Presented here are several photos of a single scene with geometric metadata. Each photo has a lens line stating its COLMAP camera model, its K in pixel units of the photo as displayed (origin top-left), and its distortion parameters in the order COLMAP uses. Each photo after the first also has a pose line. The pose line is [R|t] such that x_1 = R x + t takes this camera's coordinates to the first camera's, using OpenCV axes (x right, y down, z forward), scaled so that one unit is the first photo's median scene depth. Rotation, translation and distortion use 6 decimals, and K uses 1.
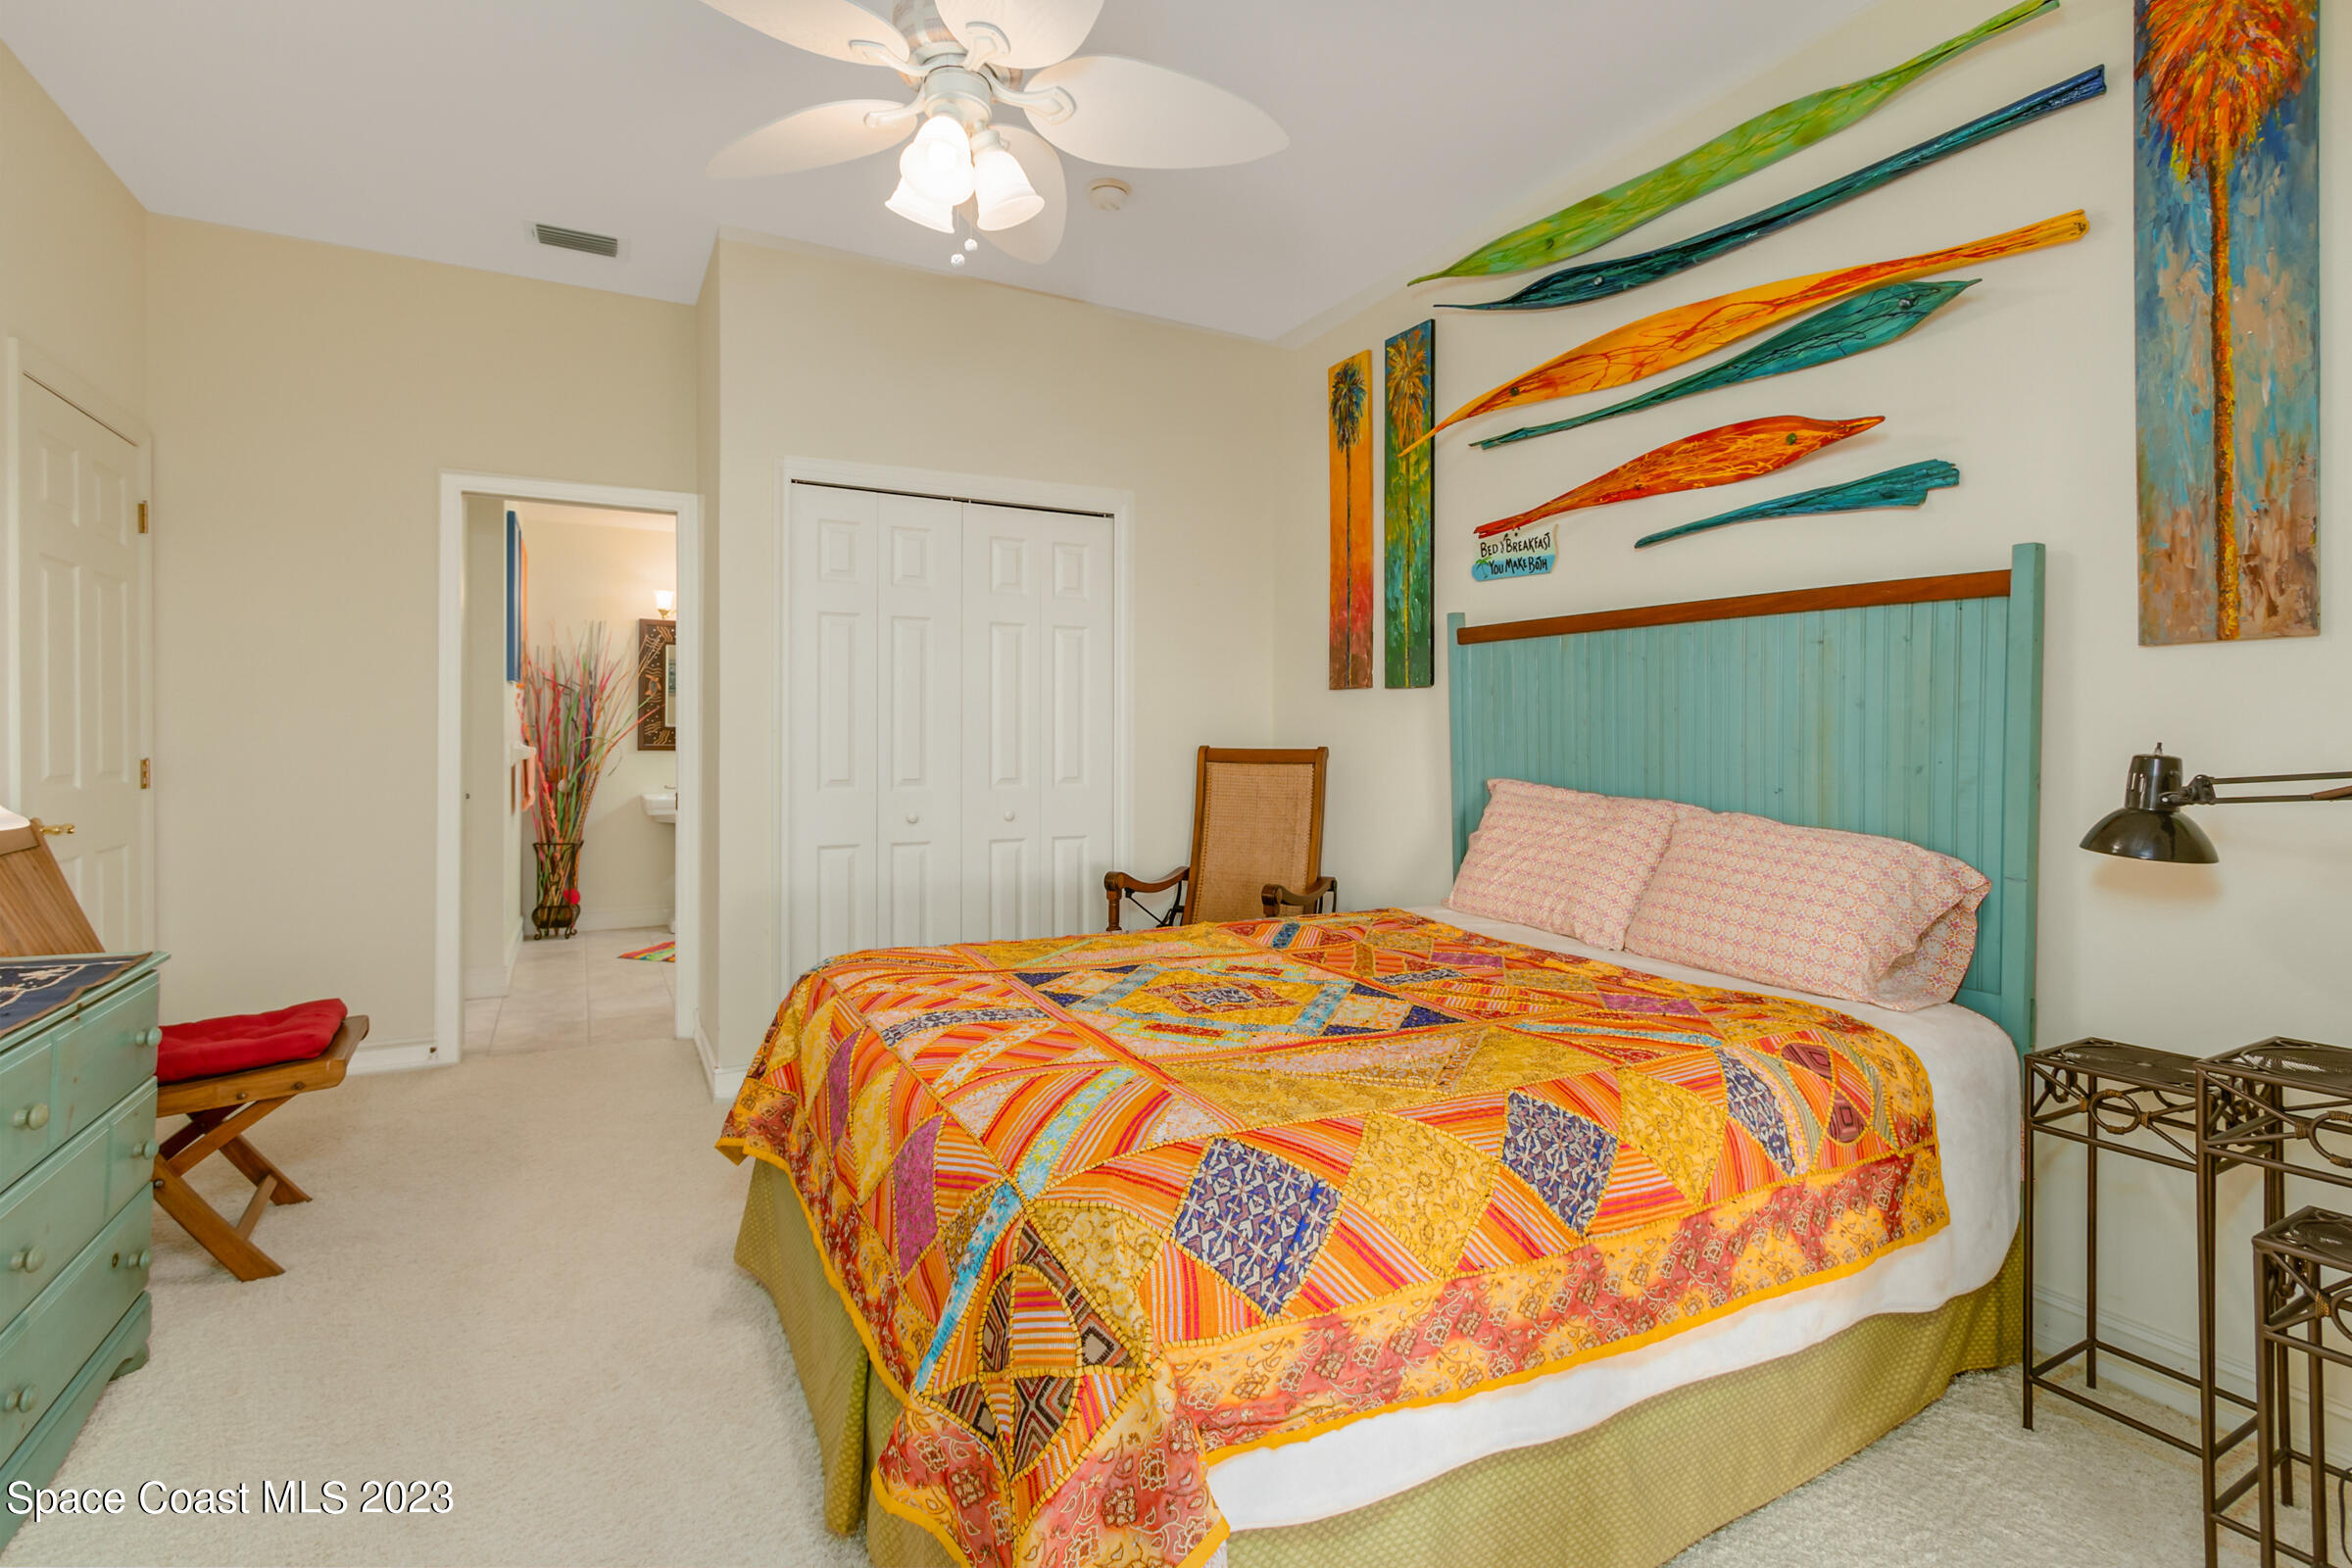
lens RADIAL K [[1106.7, 0, 1197.3], [0, 1106.7, 730.1], [0, 0, 1]] dist [-0.000359, -0.000496]
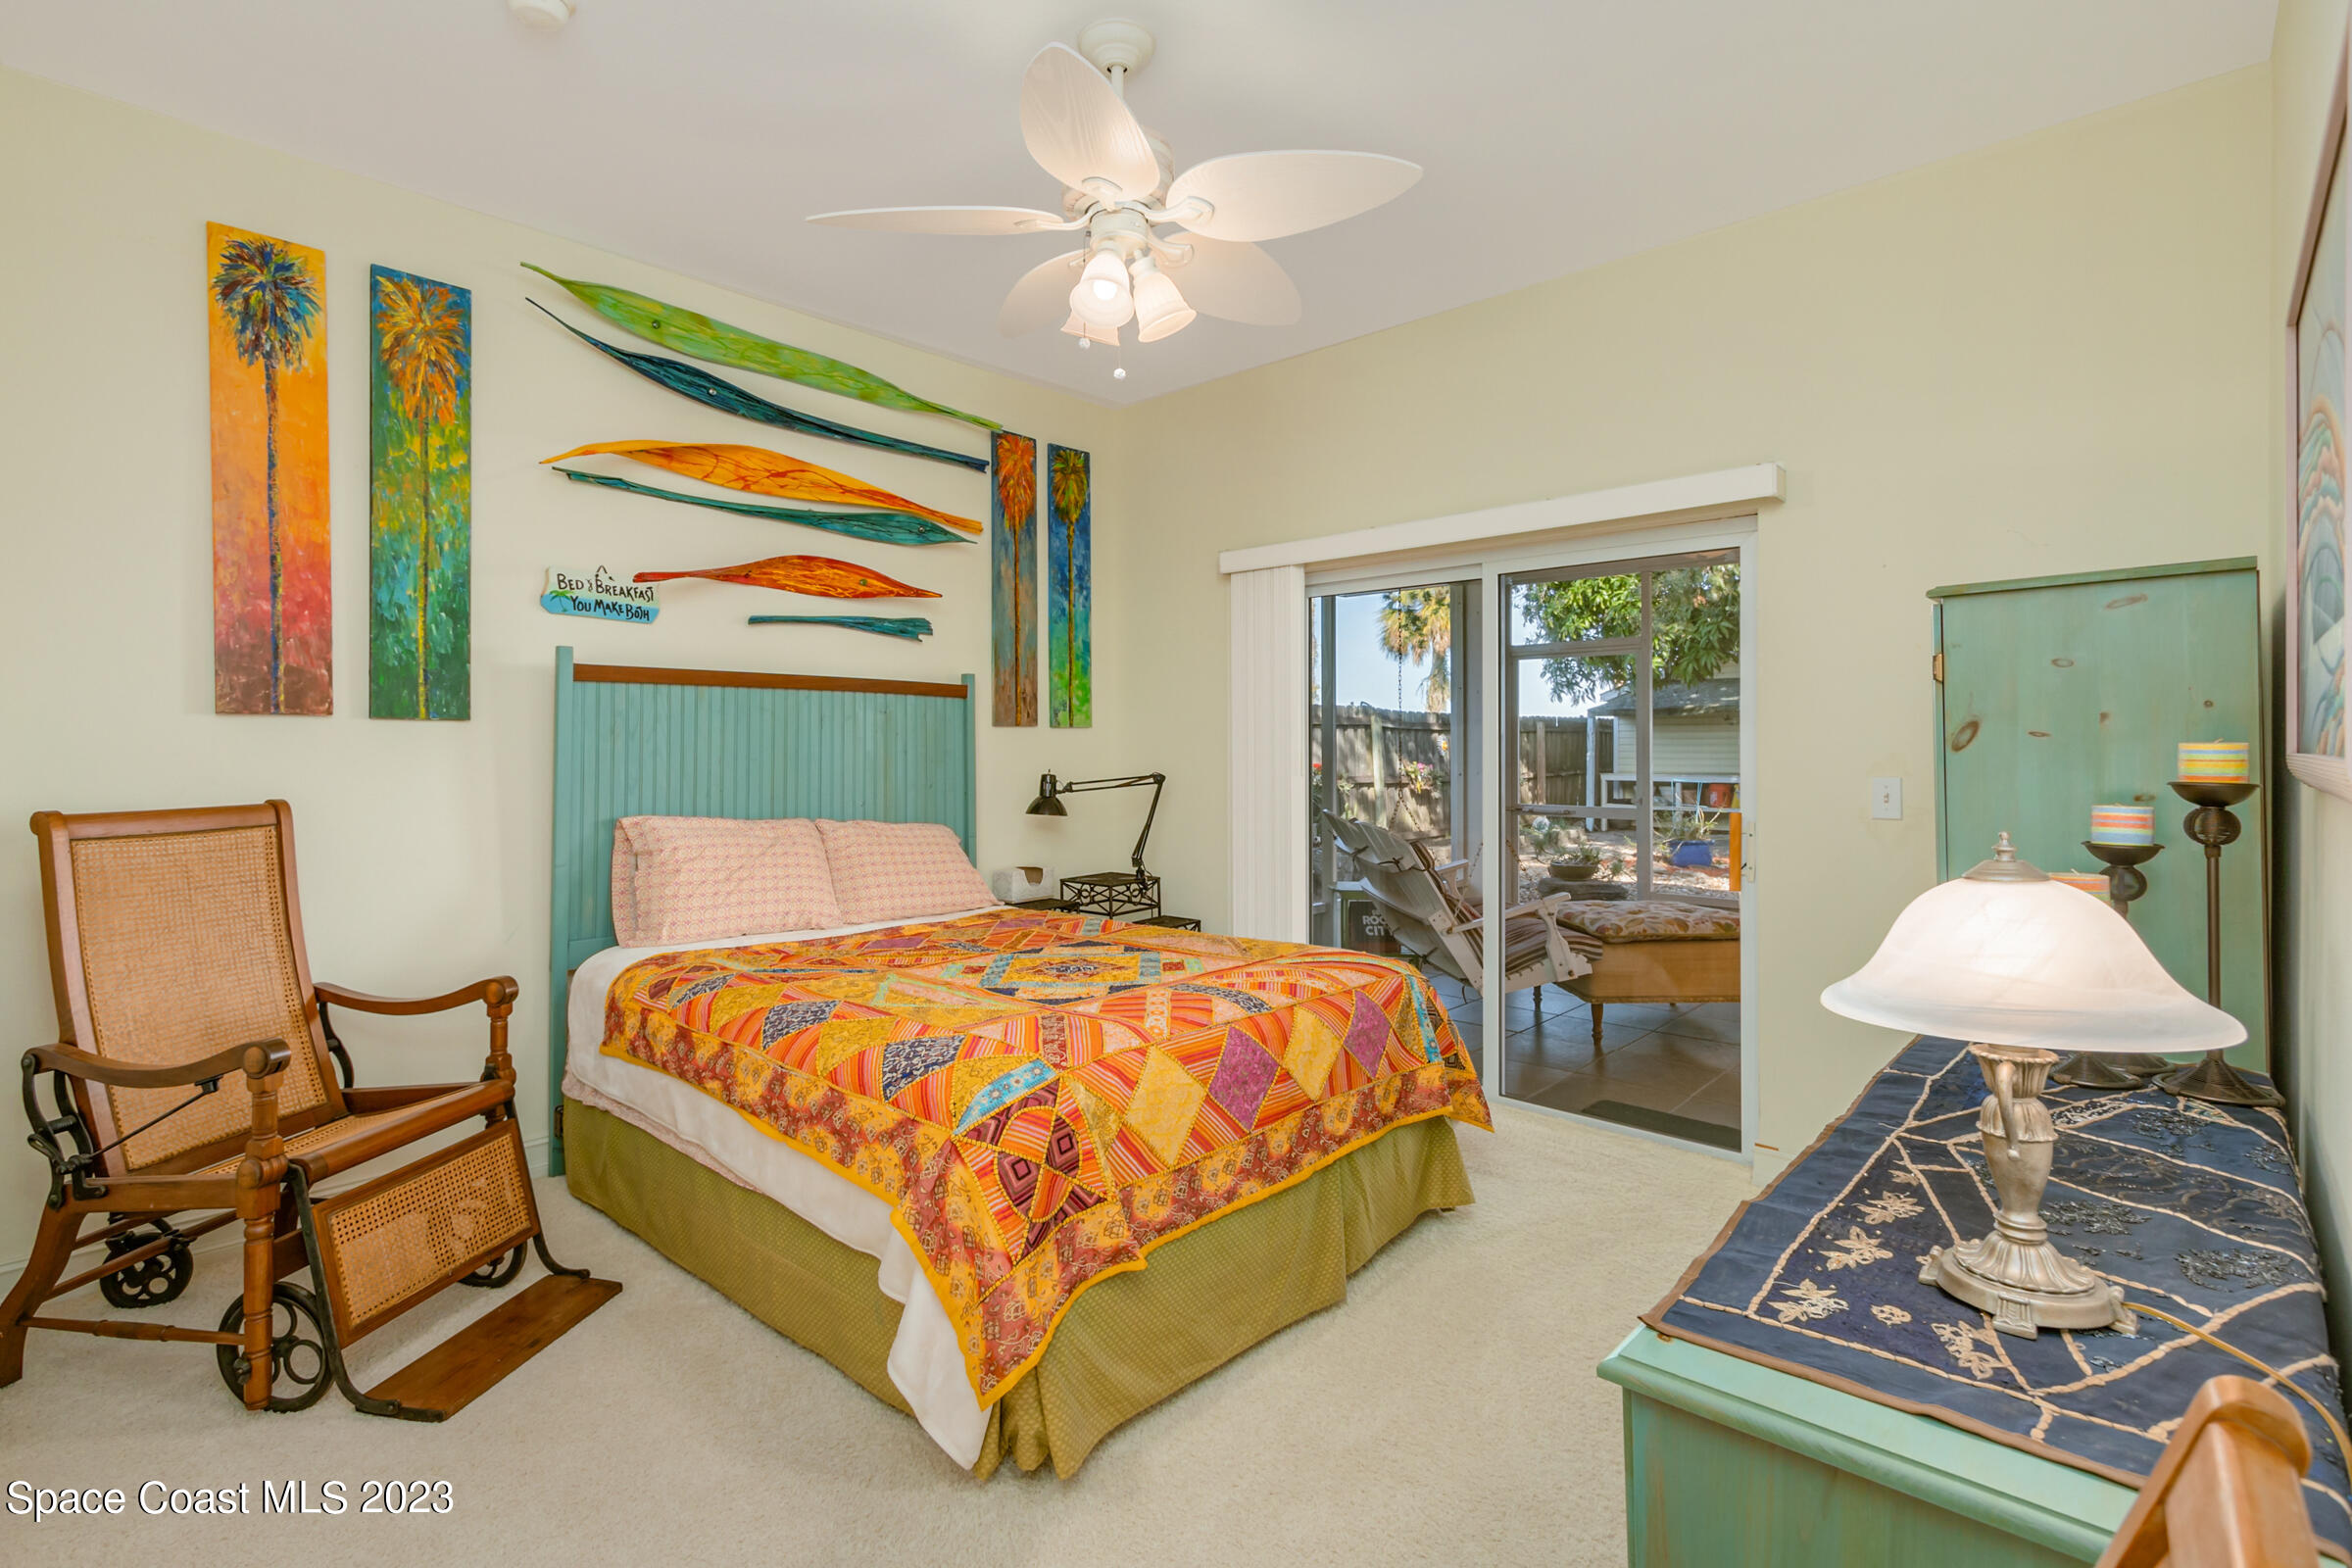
lens RADIAL K [[1106.7, 0, 1177.0], [0, 1106.7, 764.2], [0, 0, 1]] dist [-0.000359, -0.000496]
pose [[-0.320036, -0.003545, 0.947399, -0.981694], [0.007987, 0.999947, 0.006440, -0.007931], [-0.947372, 0.009628, -0.319991, 0.960098]]
